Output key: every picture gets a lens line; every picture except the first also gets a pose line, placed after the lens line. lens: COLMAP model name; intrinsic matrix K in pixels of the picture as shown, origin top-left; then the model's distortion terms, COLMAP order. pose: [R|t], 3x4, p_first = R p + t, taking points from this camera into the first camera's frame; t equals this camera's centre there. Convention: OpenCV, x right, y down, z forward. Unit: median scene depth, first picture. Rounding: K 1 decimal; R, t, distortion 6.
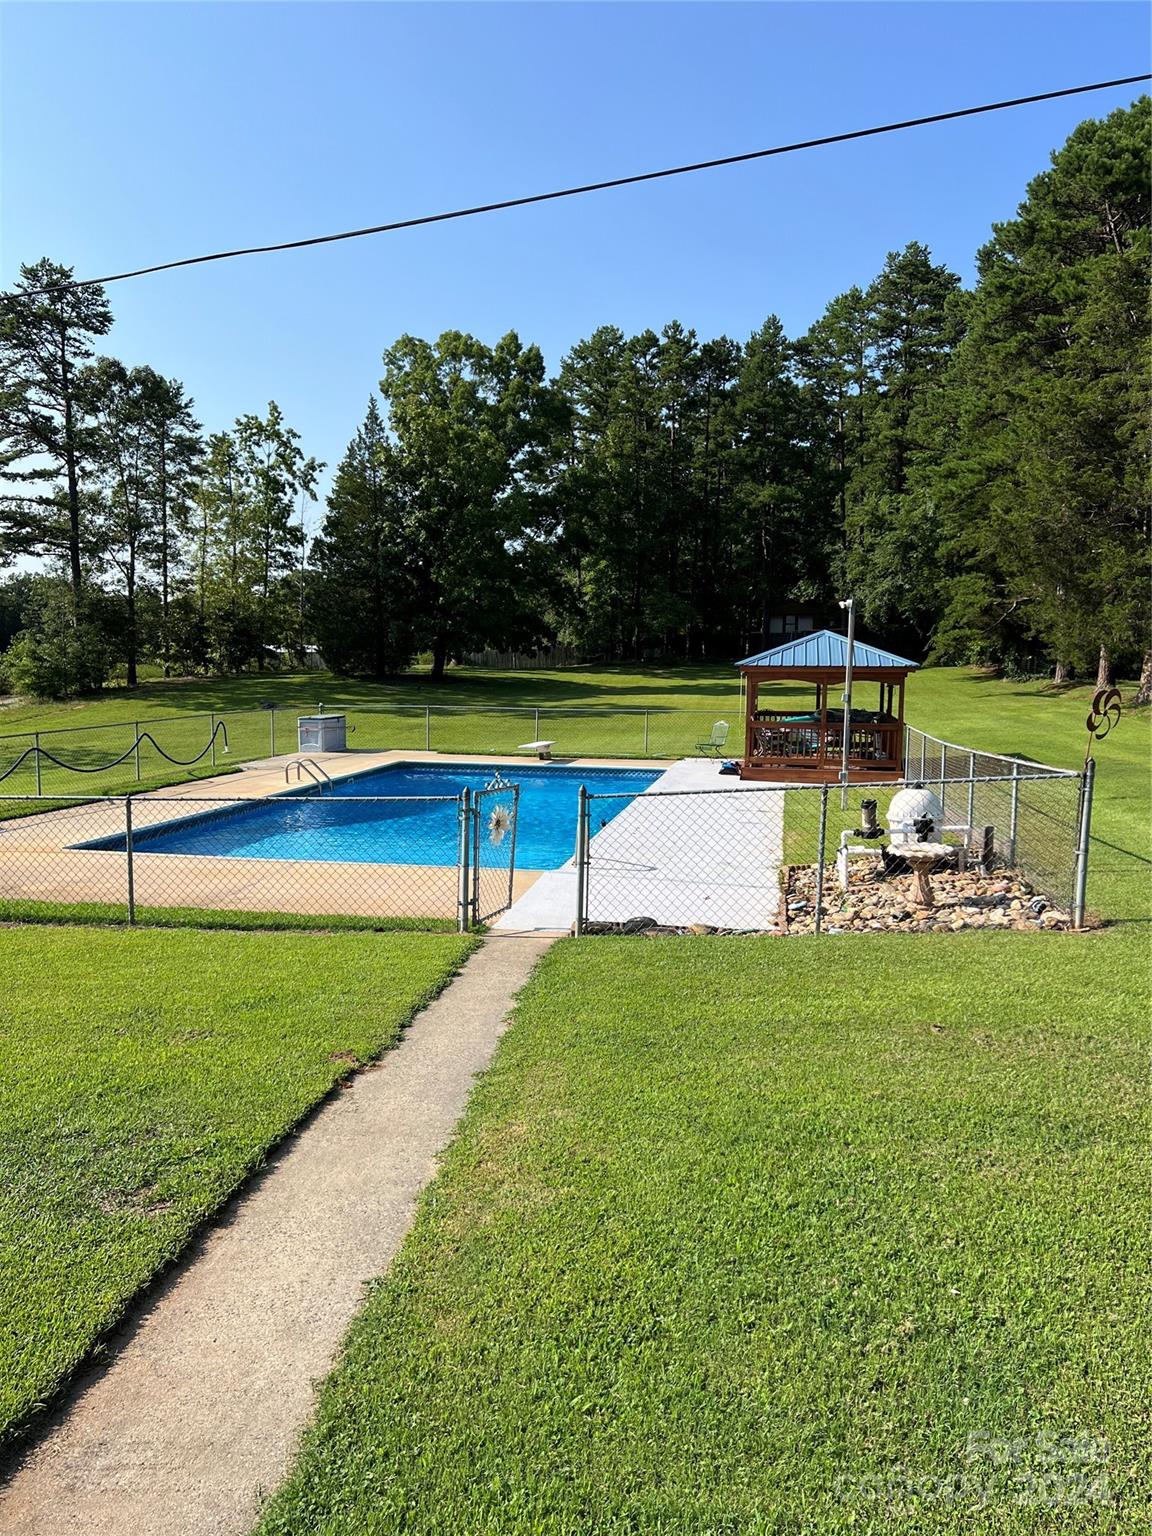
lens RADIAL K [[1128.8, 0, 568.9], [0, 1128.8, 768.7], [0, 0, 1]] dist [0.007313, -0.029062]
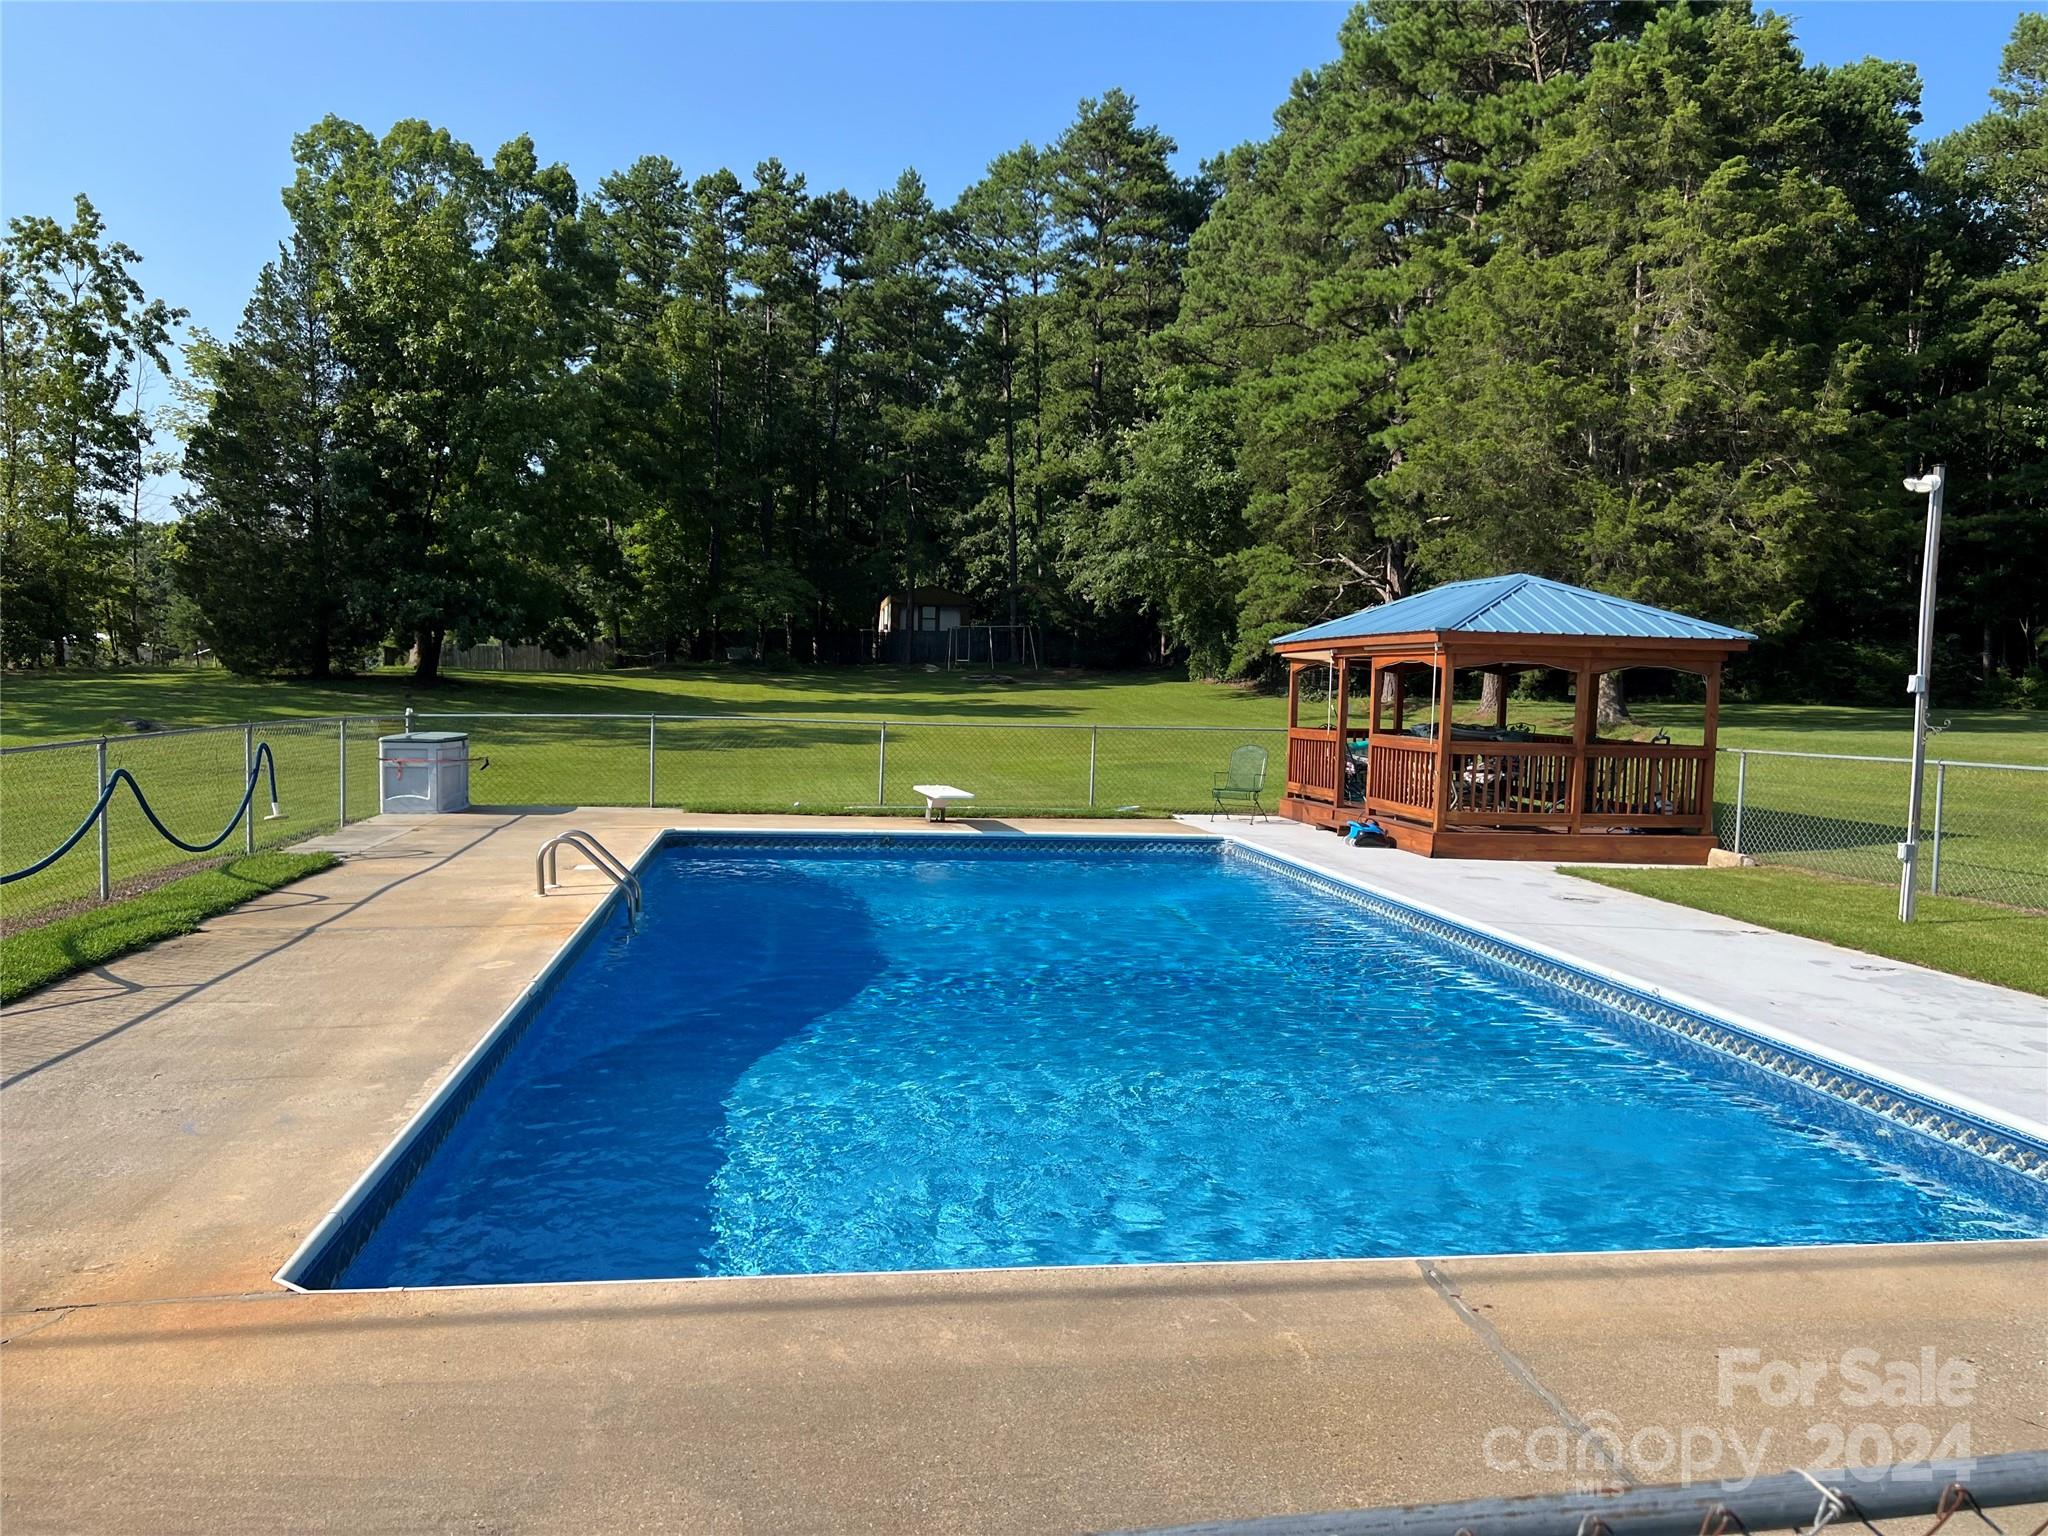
lens RADIAL K [[1505.1, 0, 1041.9], [0, 1505.1, 787.0], [0, 0, 1]] dist [0.007313, -0.029062]
pose [[0.936432, -0.007026, 0.350779, -0.077321], [0.015974, 0.999616, -0.022621, -0.002852], [-0.350485, 0.026786, 0.936185, 0.133529]]
